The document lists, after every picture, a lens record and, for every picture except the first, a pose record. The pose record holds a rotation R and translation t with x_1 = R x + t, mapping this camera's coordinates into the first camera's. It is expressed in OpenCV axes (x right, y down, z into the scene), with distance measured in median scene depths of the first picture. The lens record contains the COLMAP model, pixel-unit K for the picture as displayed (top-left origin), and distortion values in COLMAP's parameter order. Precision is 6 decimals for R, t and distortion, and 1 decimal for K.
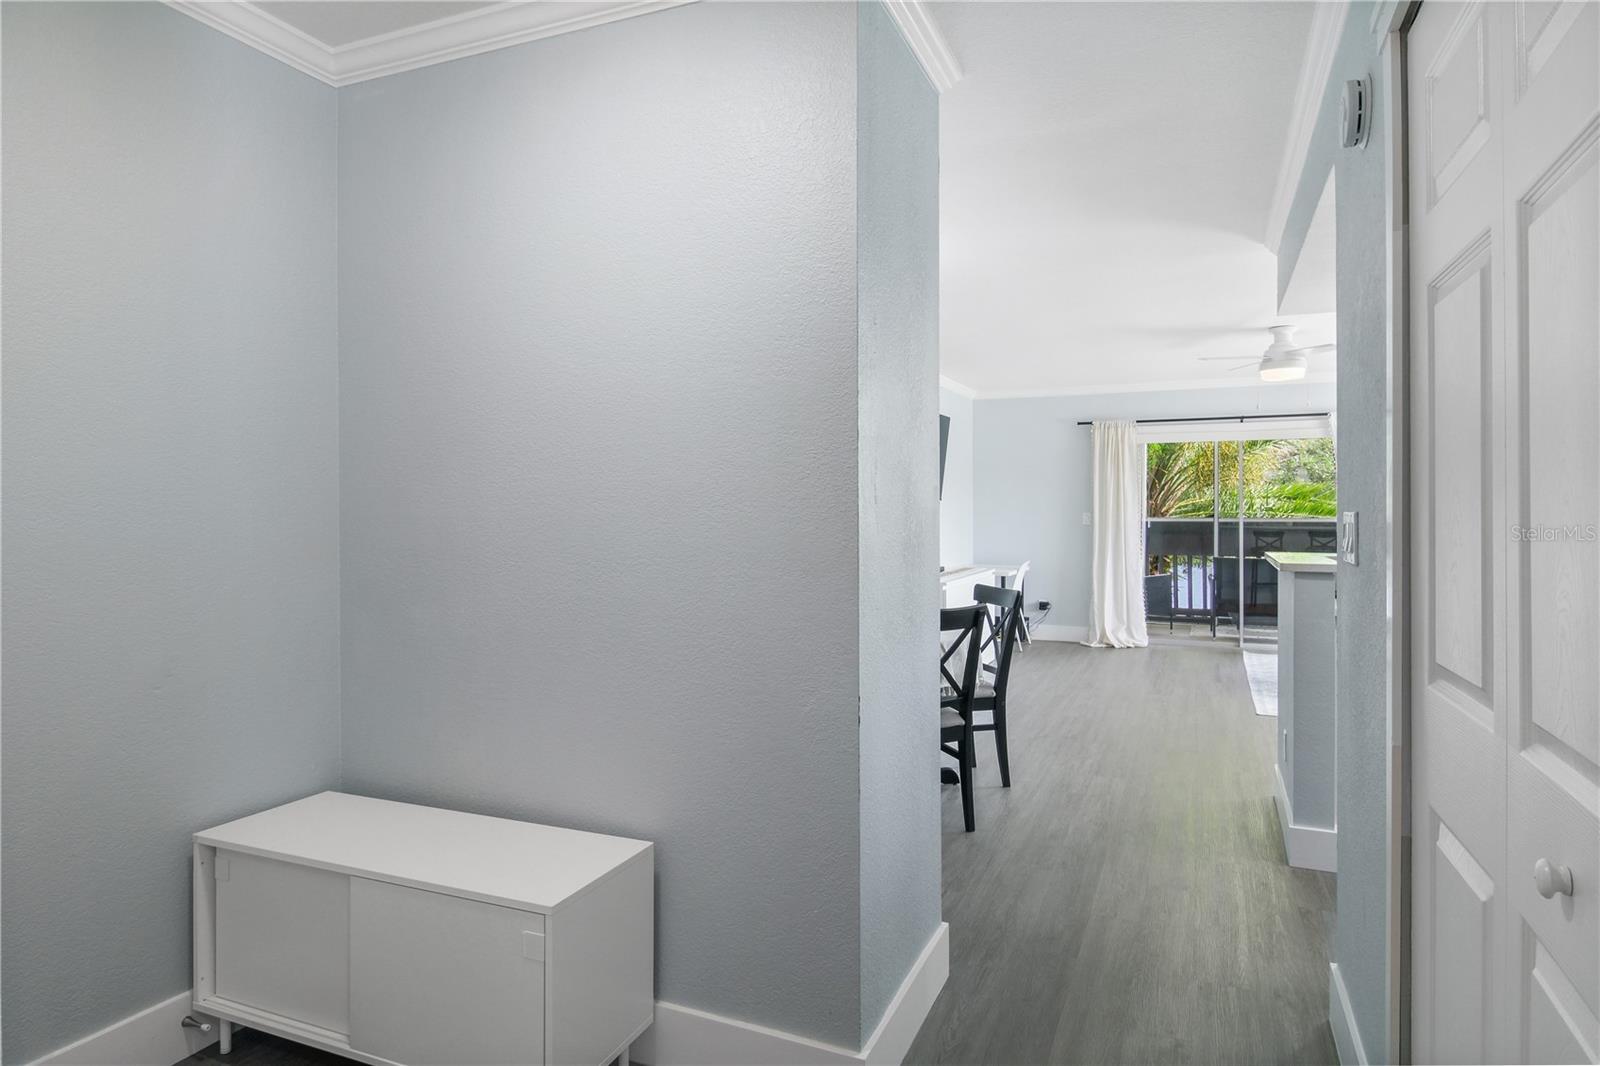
lens RADIAL K [[846.9, 0, 850.4], [0, 846.9, 507.0], [0, 0, 1]] dist [-0.003644, 0.000165]
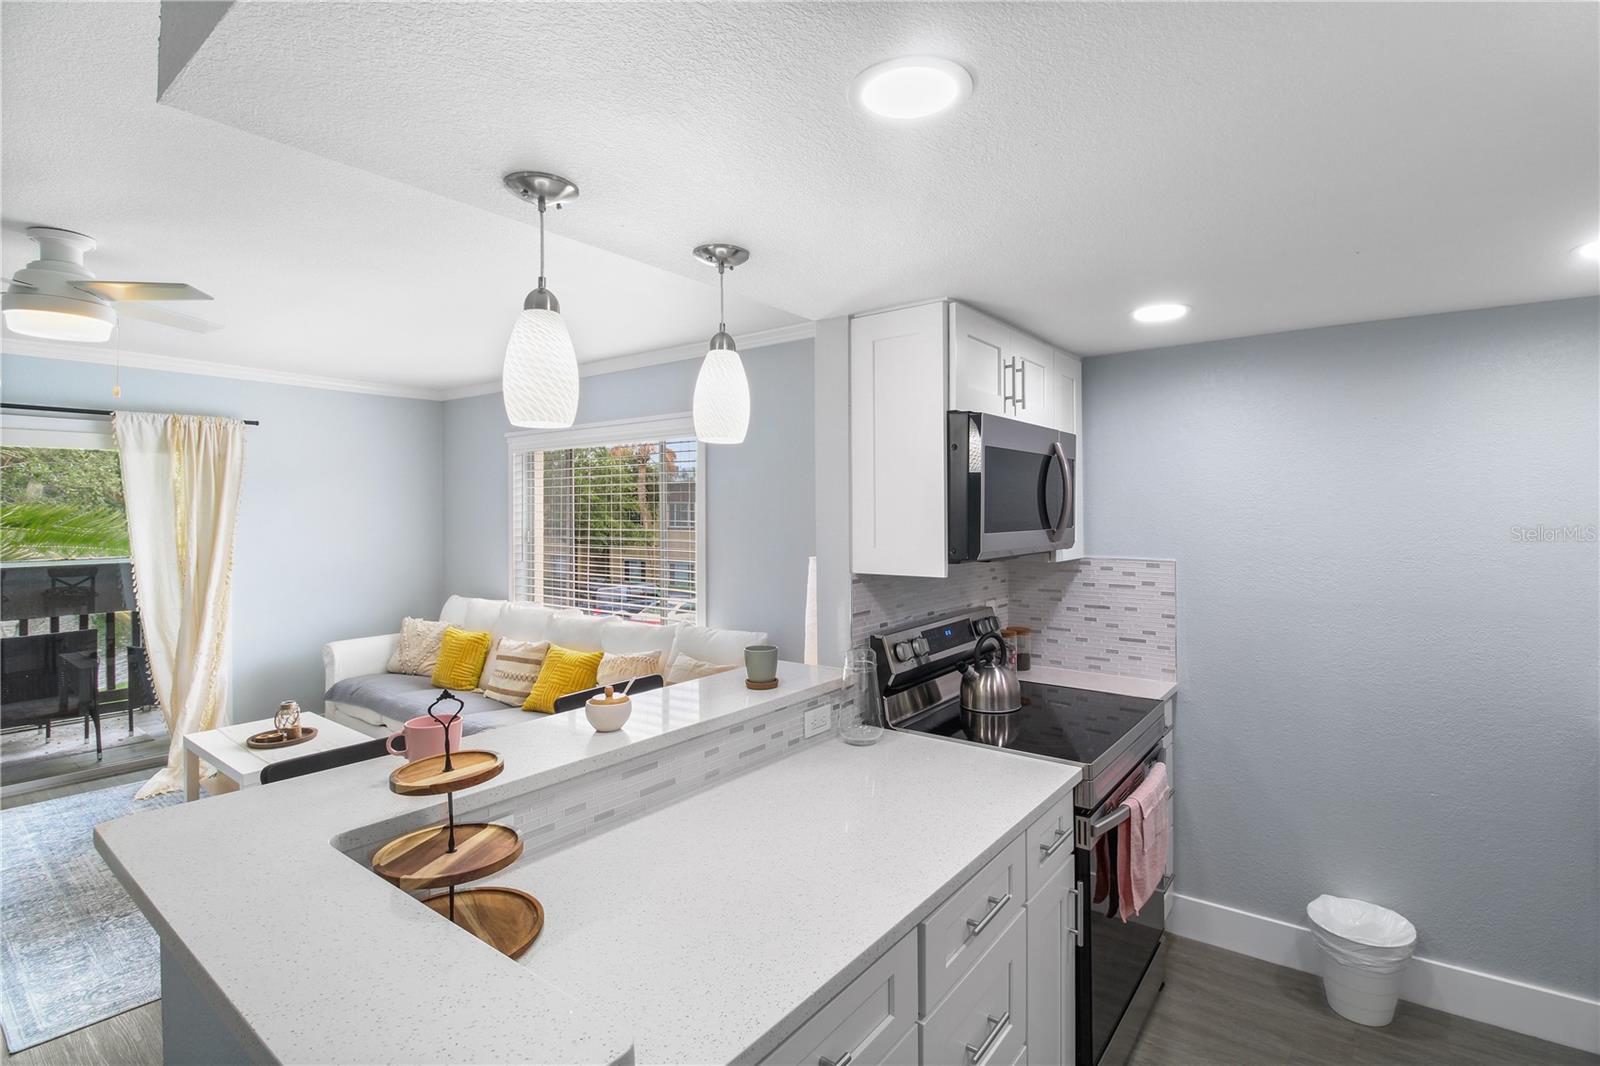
lens RADIAL K [[757.1, 0, 792.6], [0, 757.1, 514.7], [0, 0, 1]] dist [0.003533, -0.003439]
pose [[0.269116, -0.004398, 0.963098, 0.130529], [-0.001066, 0.999988, 0.004864, -0.032035], [-0.963107, -0.002336, 0.269108, 0.310073]]
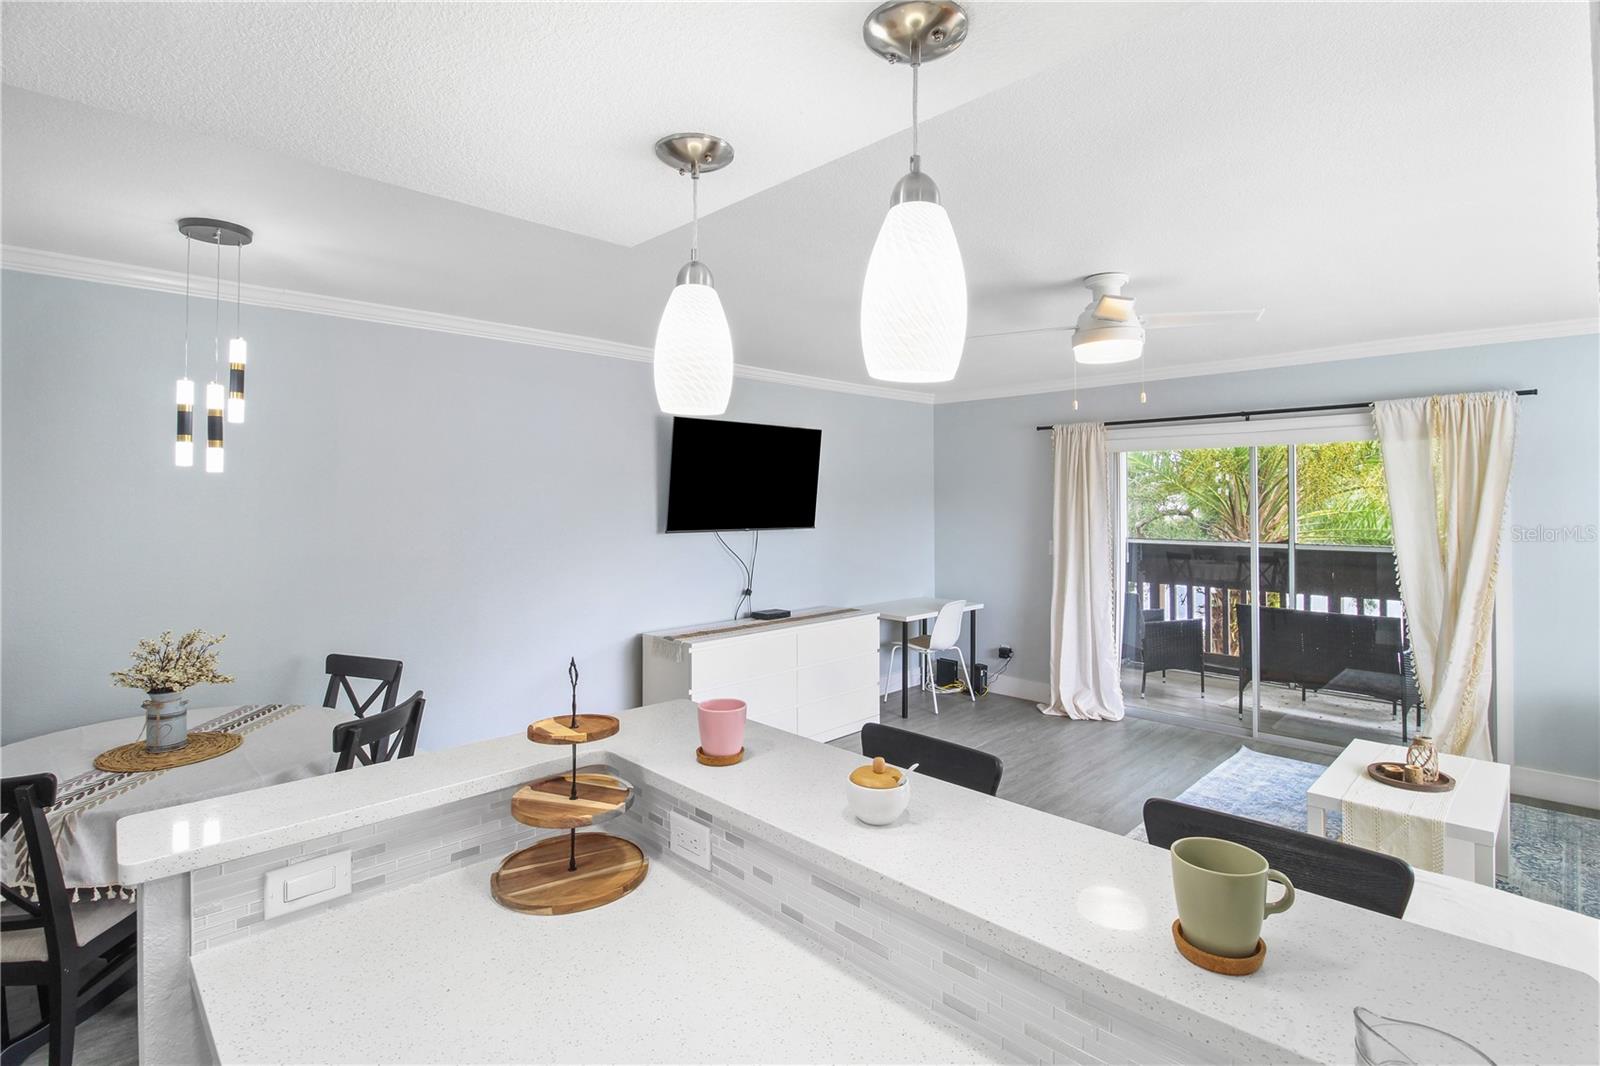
lens RADIAL K [[757.1, 0, 845.4], [0, 757.1, 483.8], [0, 0, 1]] dist [0.003533, -0.003439]
pose [[0.938661, -0.006573, -0.344778, 0.354863], [-0.000707, 0.999780, -0.020985, -0.032031], [0.344840, 0.019942, 0.938450, 0.277440]]
